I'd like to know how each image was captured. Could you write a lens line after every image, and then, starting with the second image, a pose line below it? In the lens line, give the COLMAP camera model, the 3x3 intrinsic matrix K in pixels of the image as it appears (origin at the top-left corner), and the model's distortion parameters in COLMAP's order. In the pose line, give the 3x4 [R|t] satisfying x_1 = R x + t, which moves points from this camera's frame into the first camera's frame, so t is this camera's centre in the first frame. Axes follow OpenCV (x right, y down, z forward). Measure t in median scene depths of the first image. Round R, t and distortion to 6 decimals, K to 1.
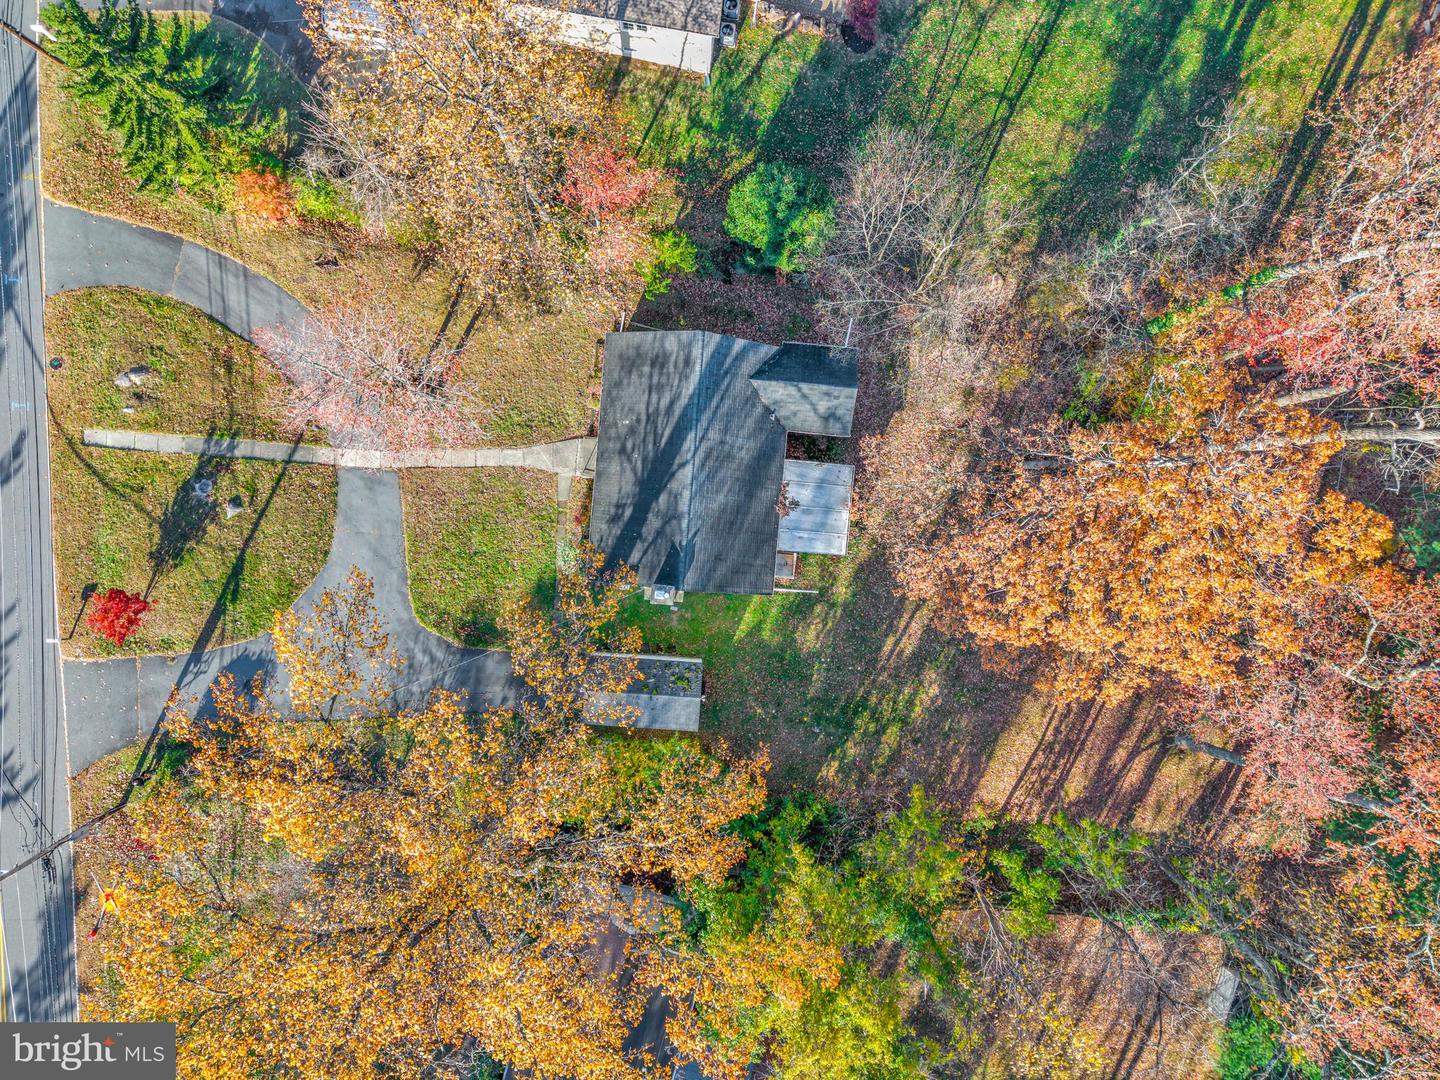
lens RADIAL K [[989.0, 0, 726.1], [0, 989.0, 536.4], [0, 0, 1]] dist [0.000918, -0.000484]
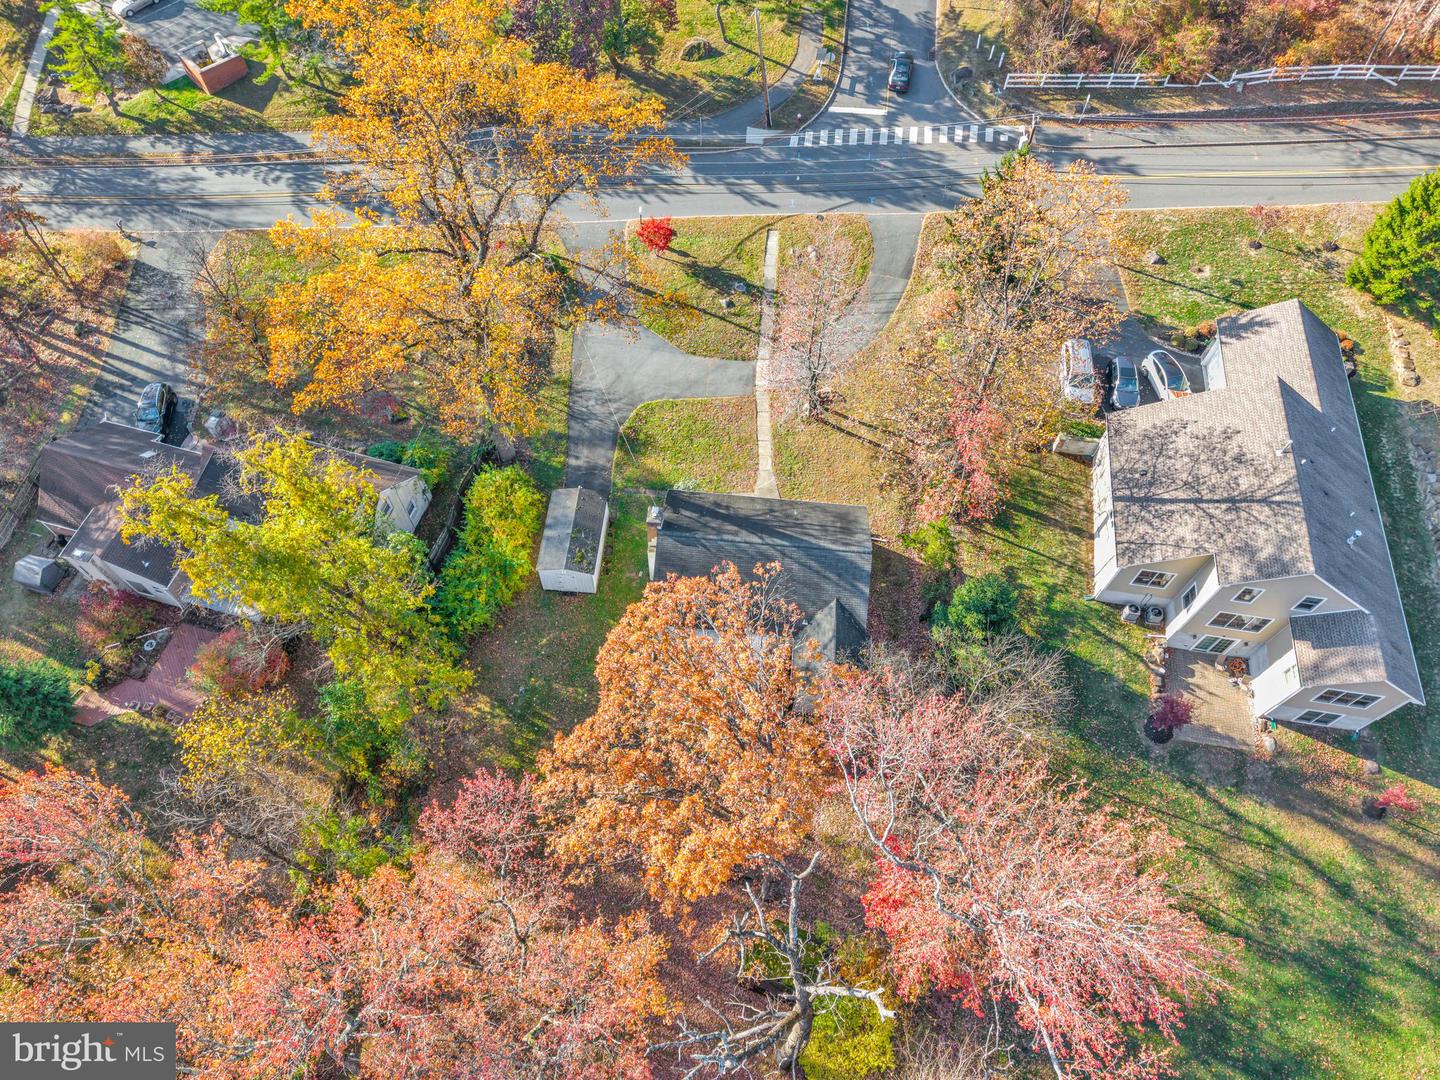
lens RADIAL K [[989.0, 0, 726.1], [0, 989.0, 536.4], [0, 0, 1]] dist [0.000918, -0.000484]
pose [[-0.001301, 0.833320, -0.552790, 0.579213], [-0.999554, -0.017571, -0.024136, 0.000150], [-0.029826, 0.552512, 0.832971, -0.008045]]
